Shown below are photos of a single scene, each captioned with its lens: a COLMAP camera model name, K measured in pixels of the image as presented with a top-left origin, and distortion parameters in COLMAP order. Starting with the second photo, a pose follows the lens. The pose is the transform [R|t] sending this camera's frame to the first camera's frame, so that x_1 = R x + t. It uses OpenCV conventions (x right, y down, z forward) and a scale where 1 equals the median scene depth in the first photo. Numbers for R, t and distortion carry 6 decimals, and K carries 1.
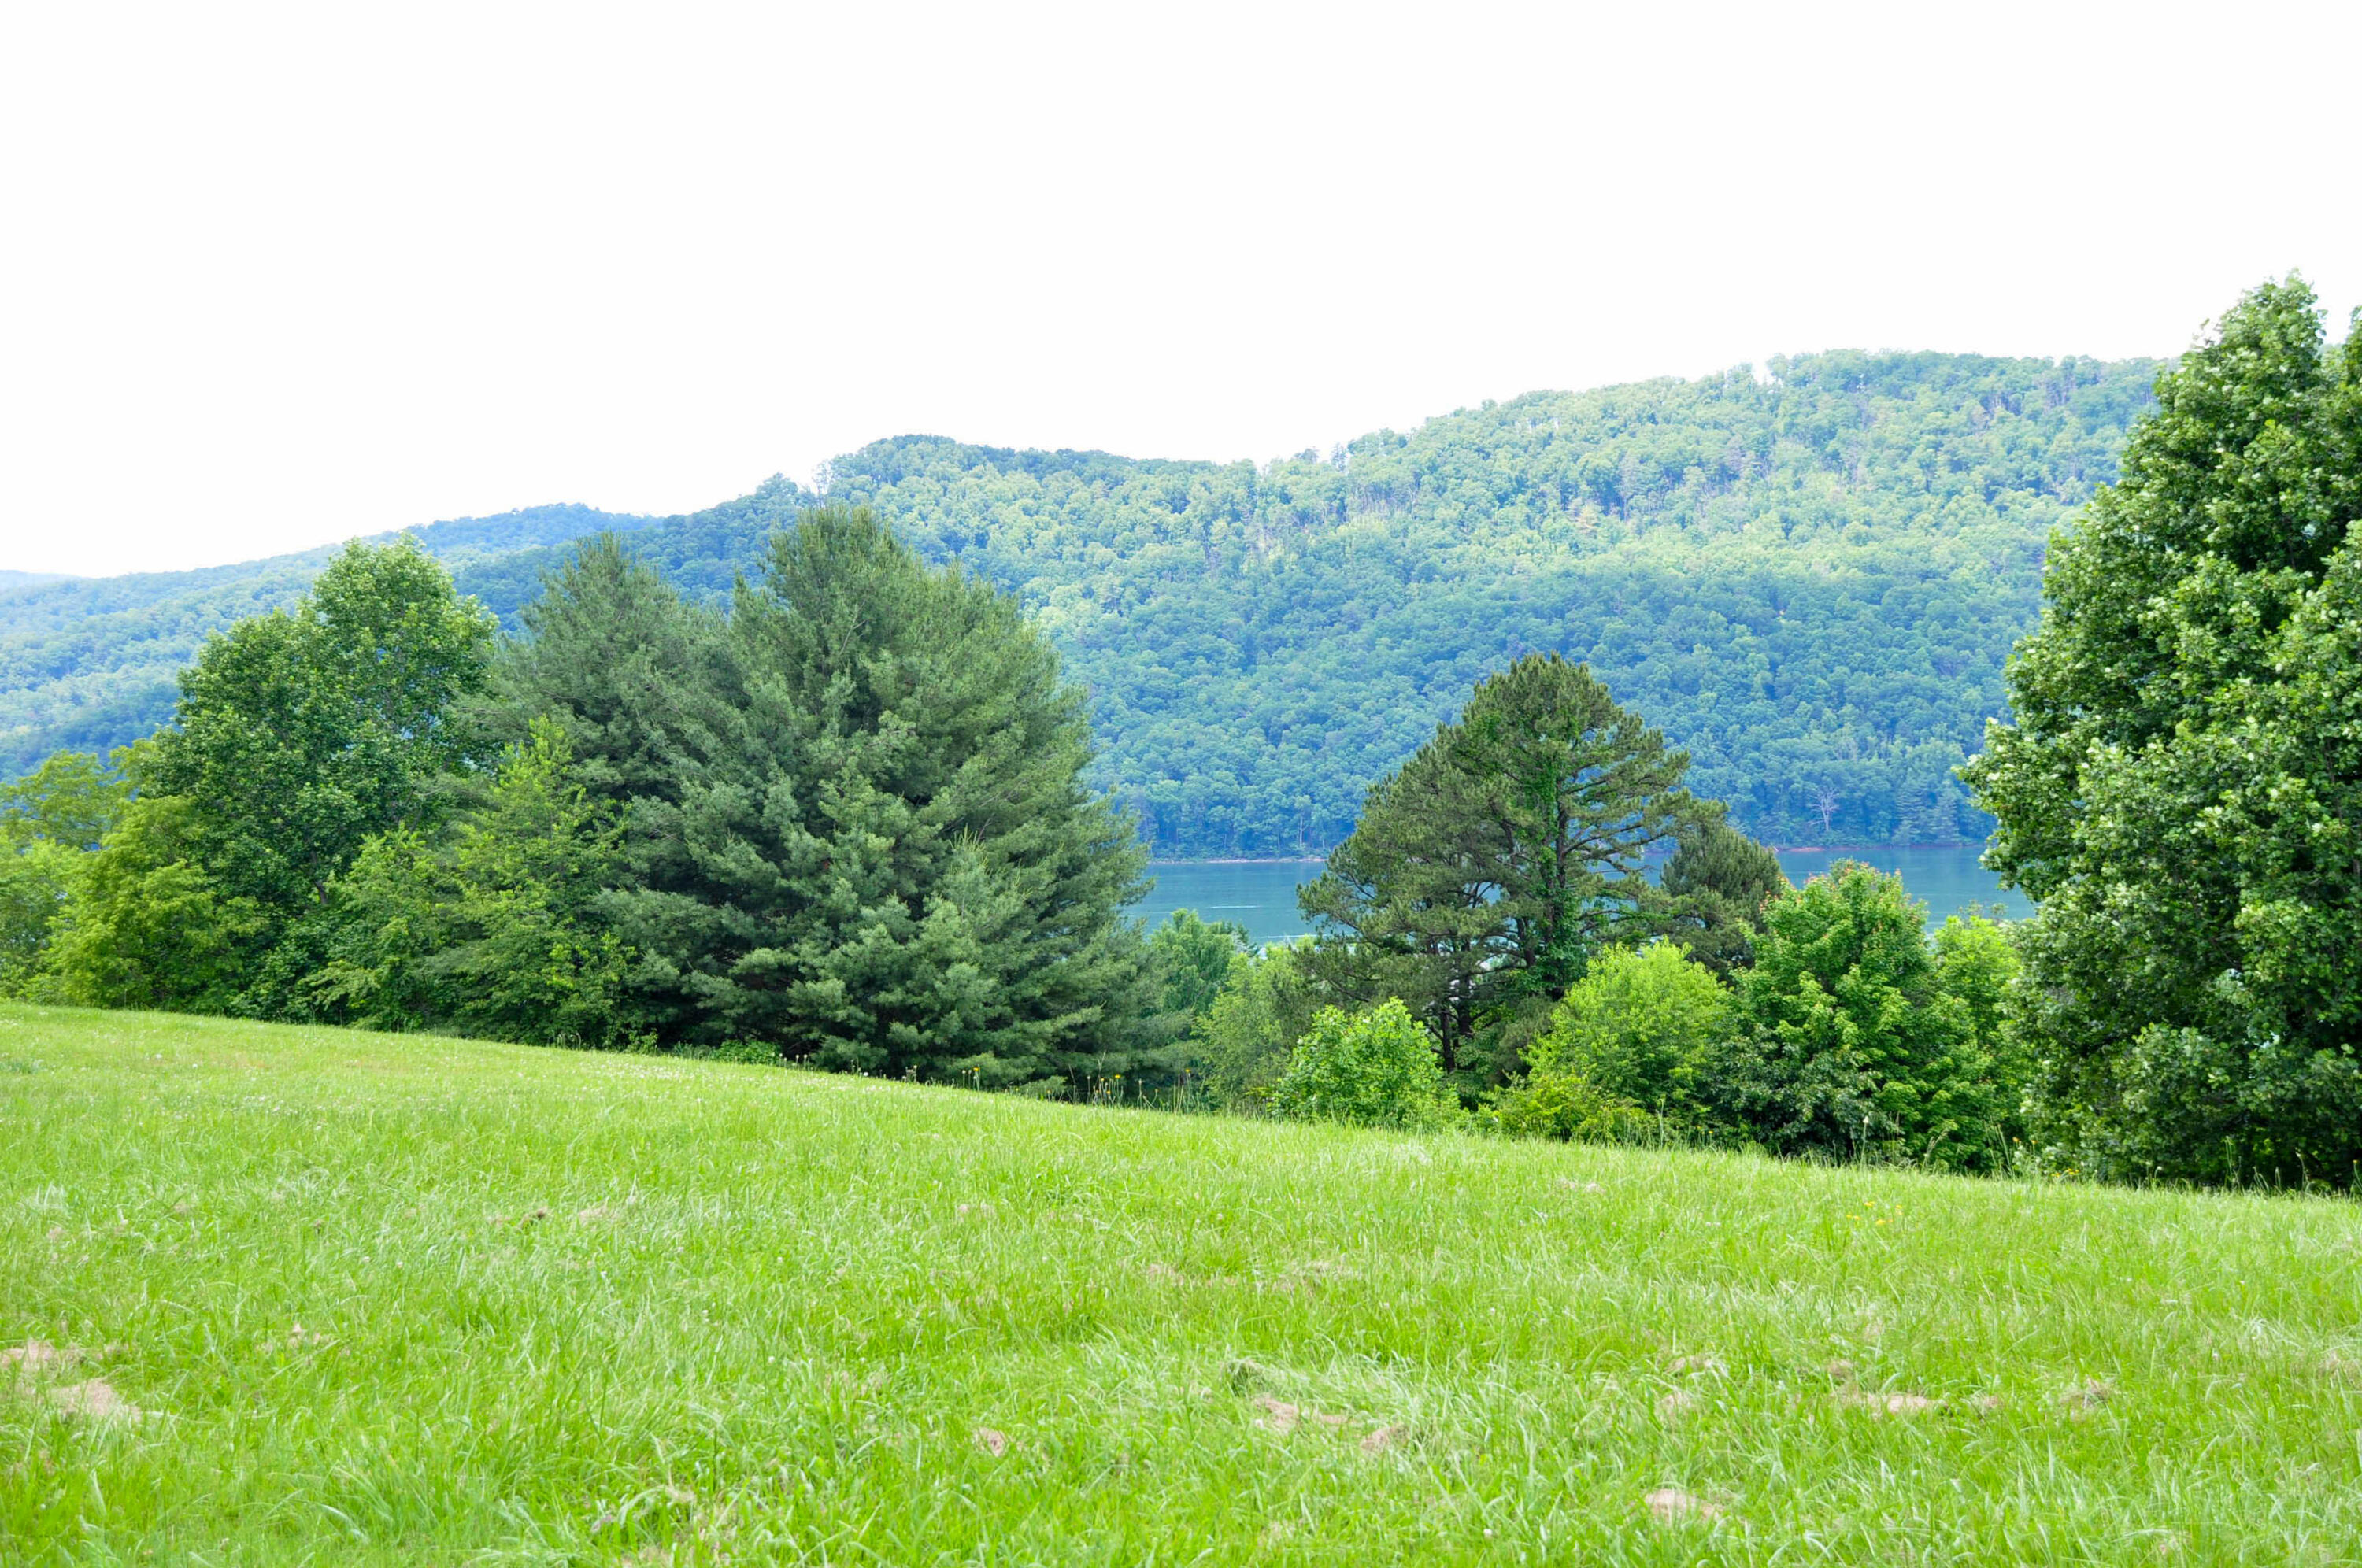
lens RADIAL K [[3570.3, 0, 1188.7], [0, 3570.3, 768.3], [0, 0, 1]] dist [0.226522, 0.000000]
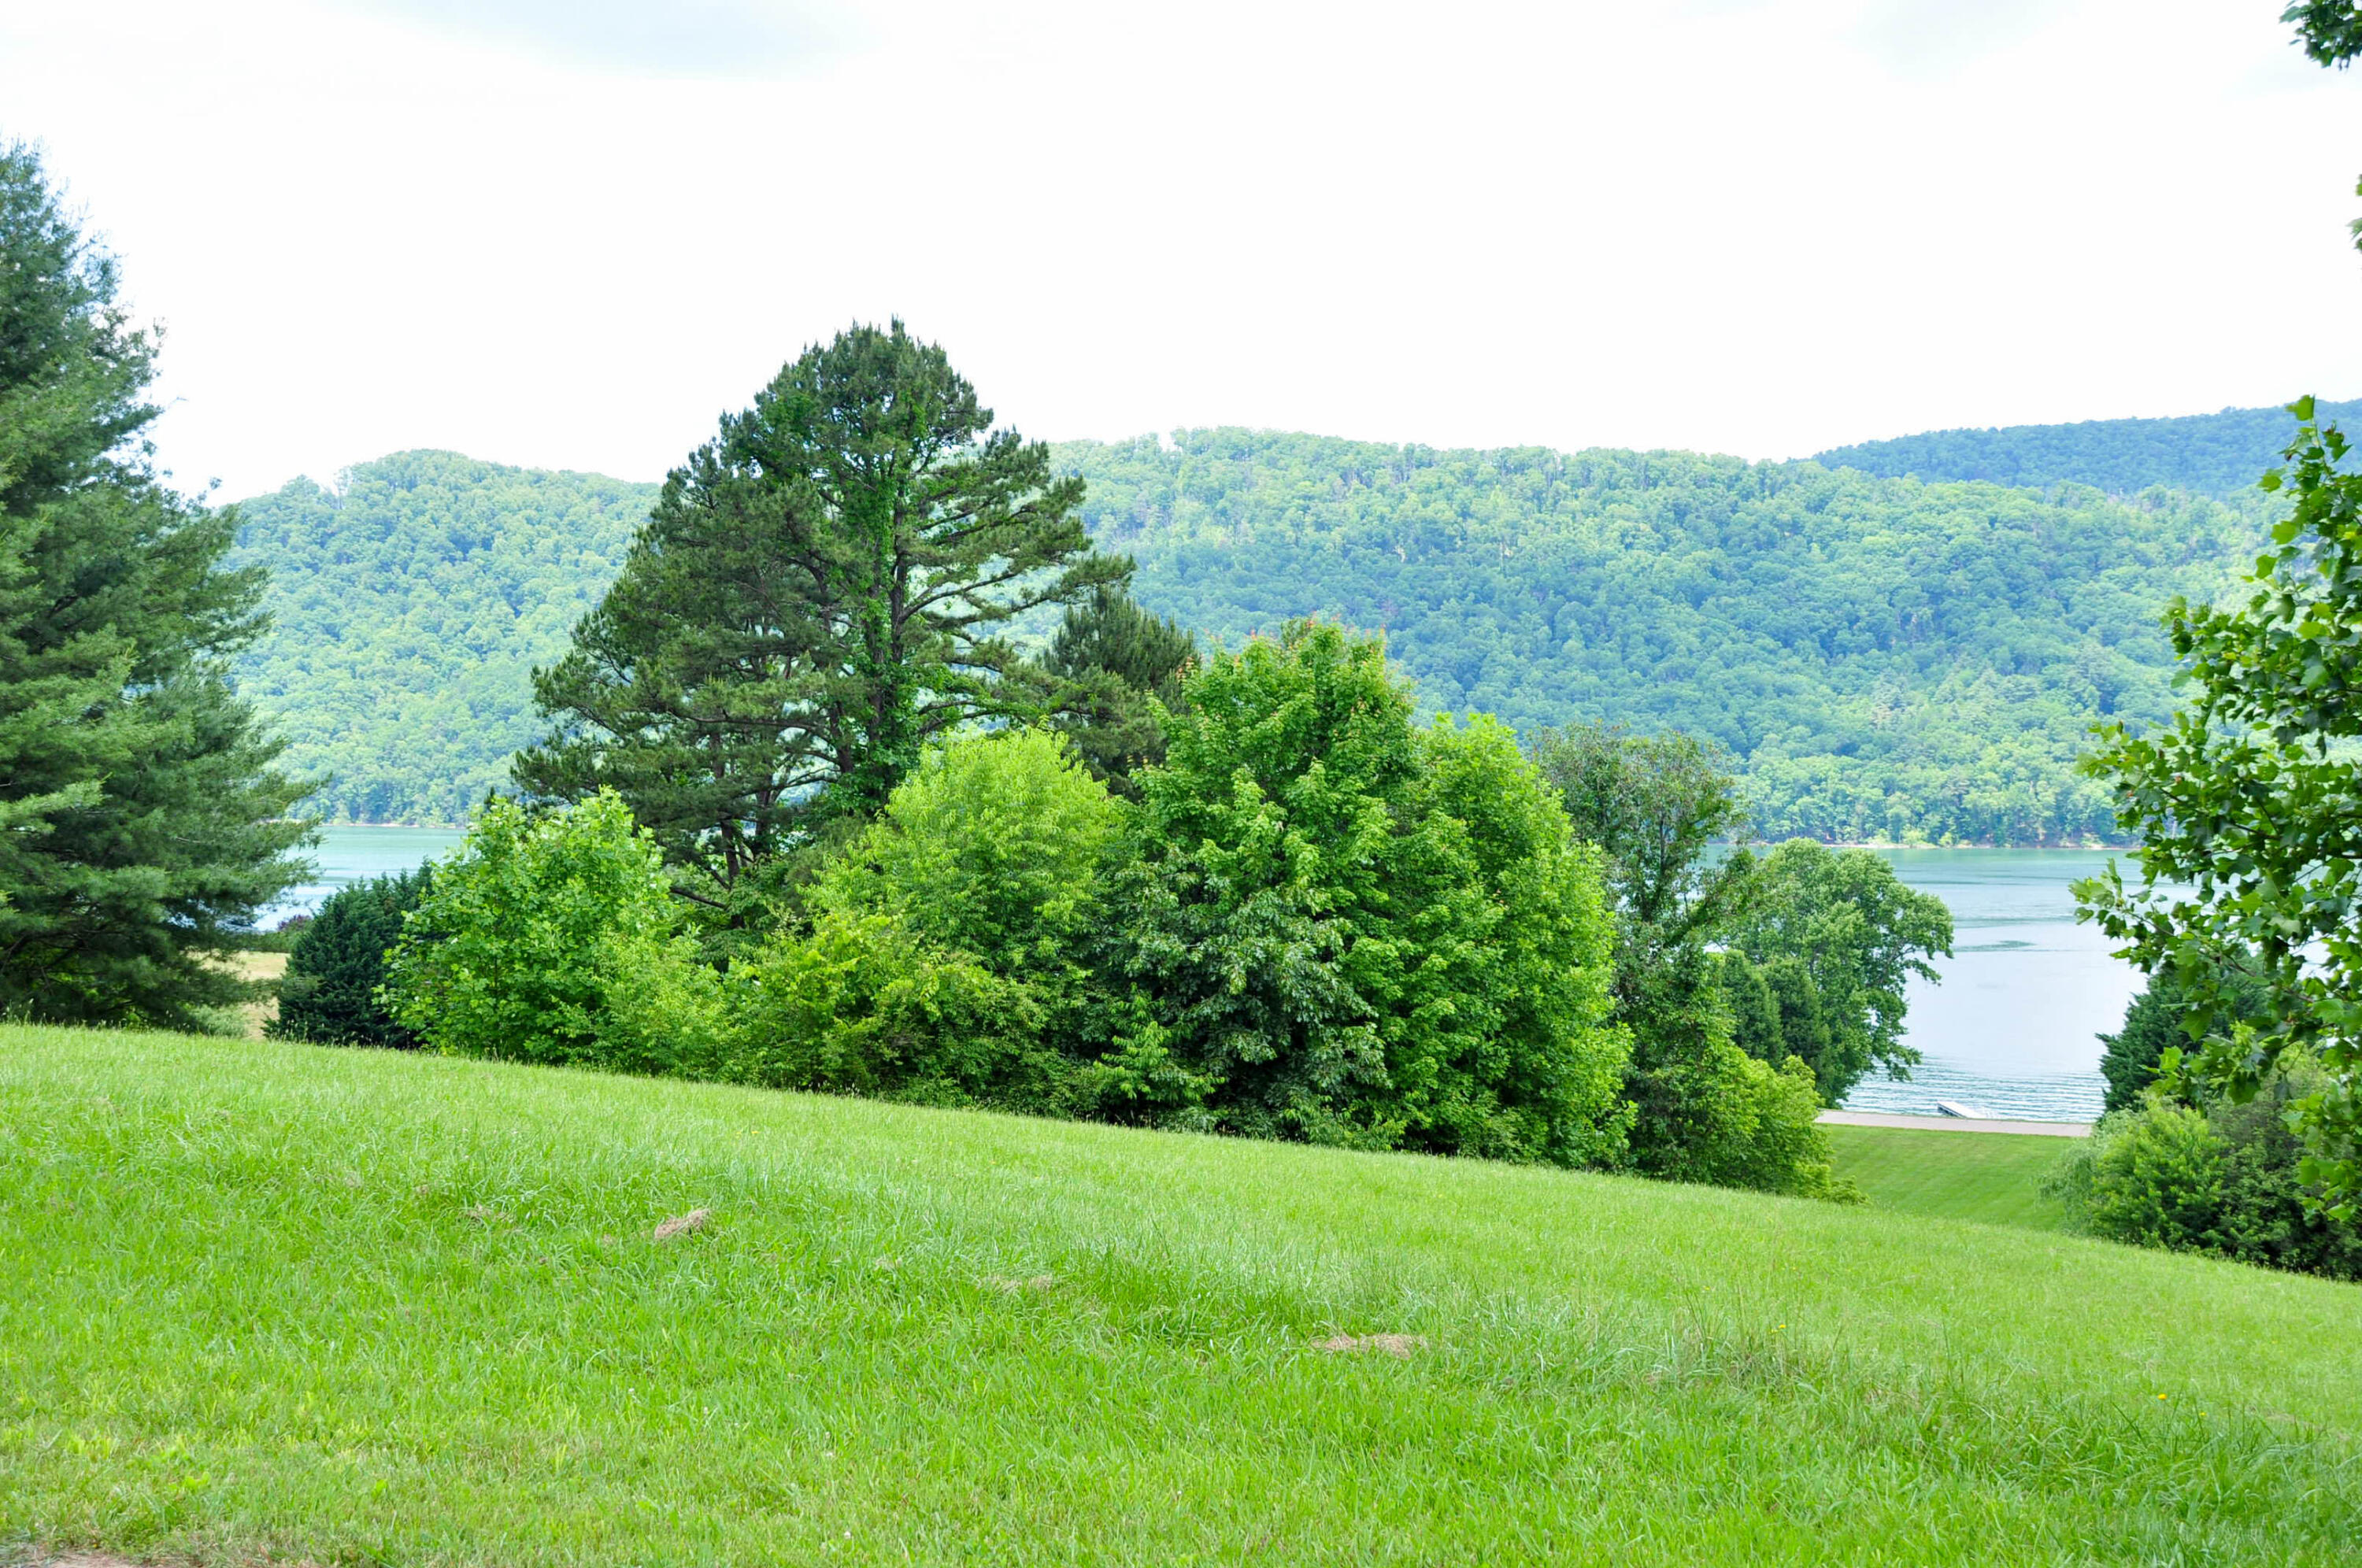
lens RADIAL K [[2954.3, 0, 1176.1], [0, 2954.3, 776.7], [0, 0, 1]] dist [0.139042, 0.000000]
pose [[0.985473, 0.039010, 0.165291, 0.064862], [-0.039205, 0.999229, -0.002086, 0.054995], [-0.165245, -0.004424, 0.986243, 0.434141]]
